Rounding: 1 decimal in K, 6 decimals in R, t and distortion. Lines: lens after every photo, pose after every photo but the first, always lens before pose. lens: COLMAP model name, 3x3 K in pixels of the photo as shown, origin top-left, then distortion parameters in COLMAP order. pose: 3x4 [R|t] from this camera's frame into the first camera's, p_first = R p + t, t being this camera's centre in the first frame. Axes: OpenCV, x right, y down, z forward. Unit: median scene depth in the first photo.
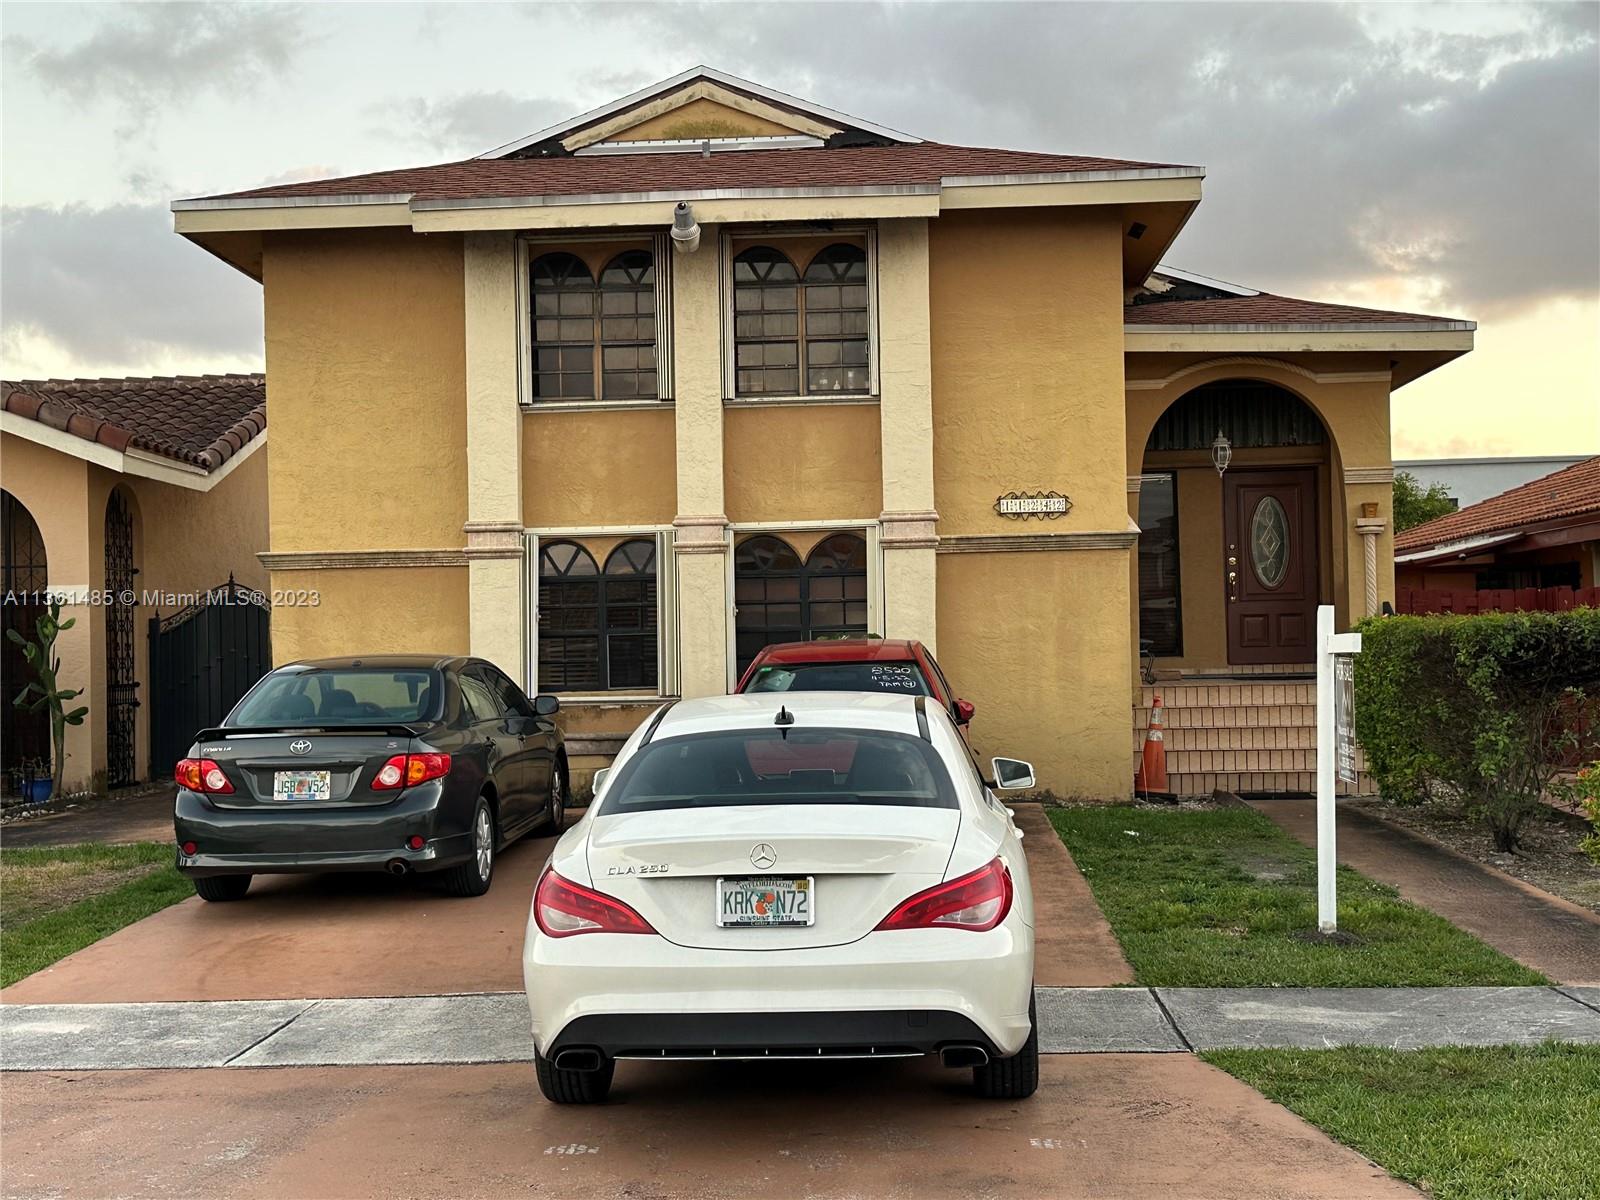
lens RADIAL K [[1997.9, 0, 798.7], [0, 1997.9, 598.6], [0, 0, 1]] dist [0.151360, 0.000000]
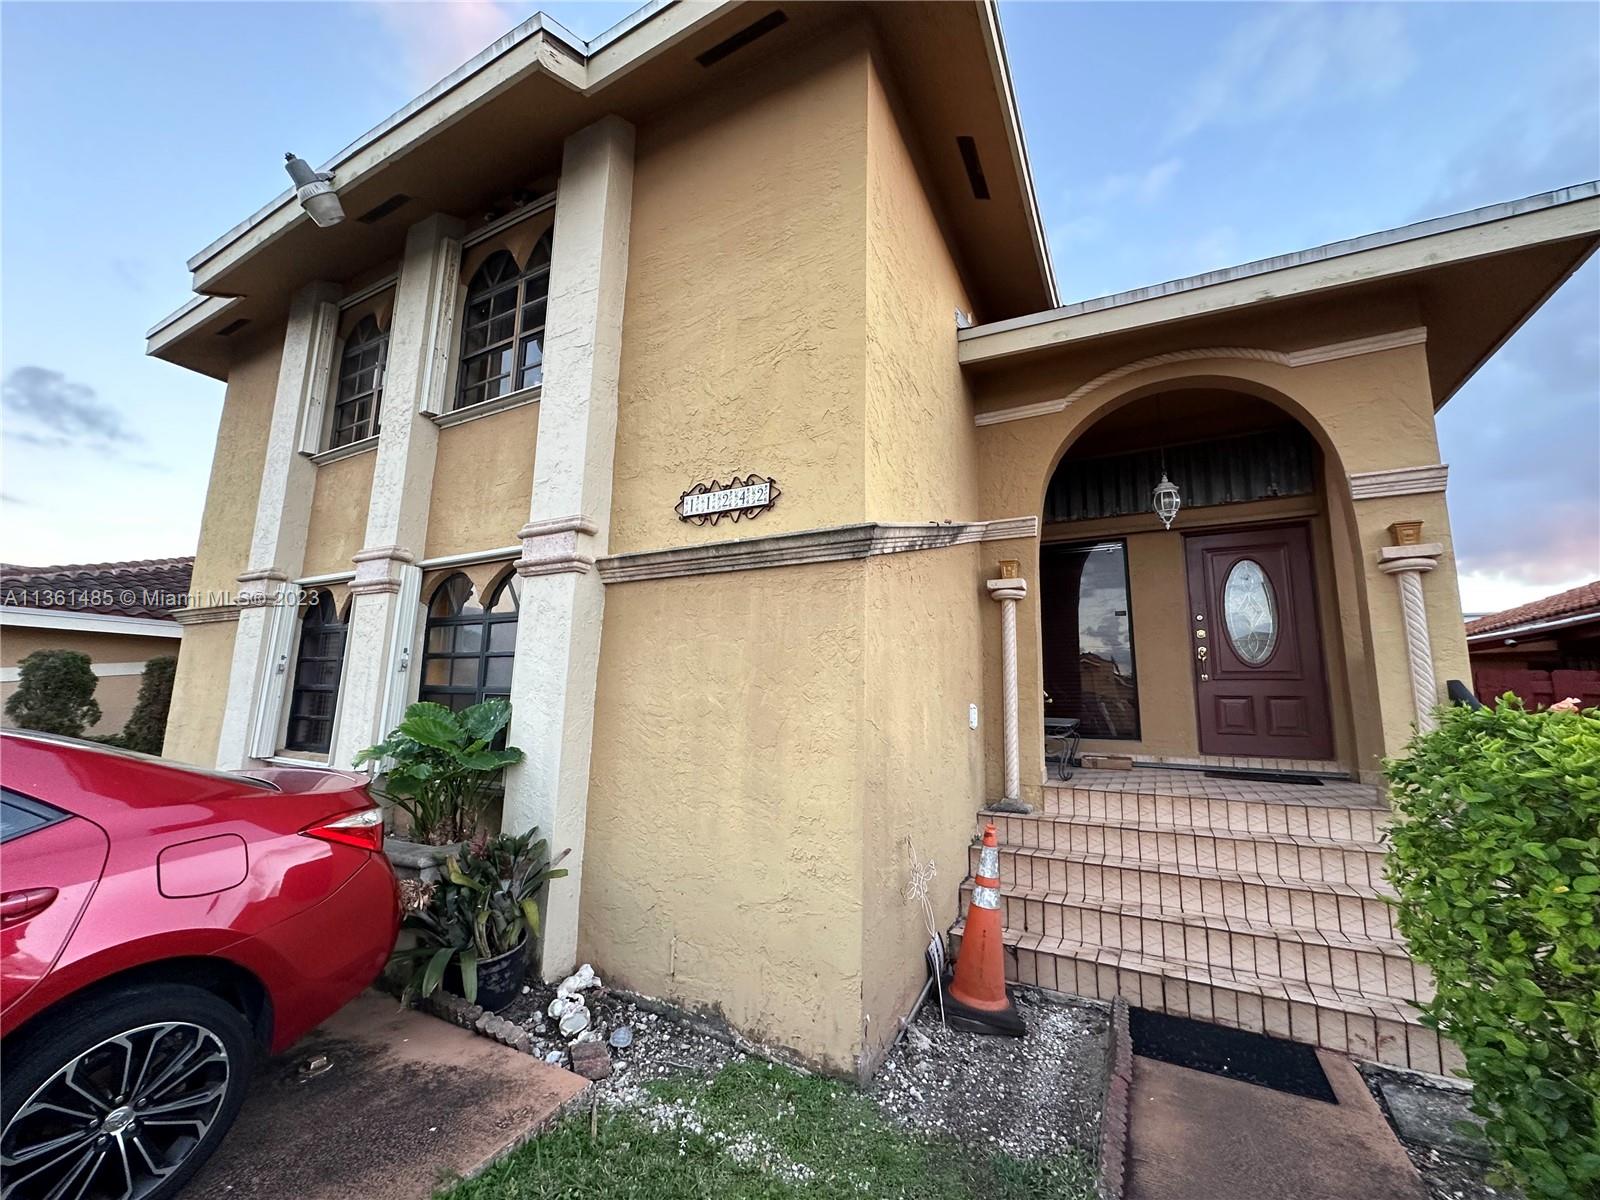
lens RADIAL K [[639.9, 0, 799.3], [0, 639.9, 594.7], [0, 0, 1]] dist [-0.001676, 0.000364]
pose [[0.902994, -0.030401, -0.428575, 0.220470], [-0.028469, 0.991068, -0.130284, 0.007412], [0.428708, 0.129847, 0.894063, 0.834946]]
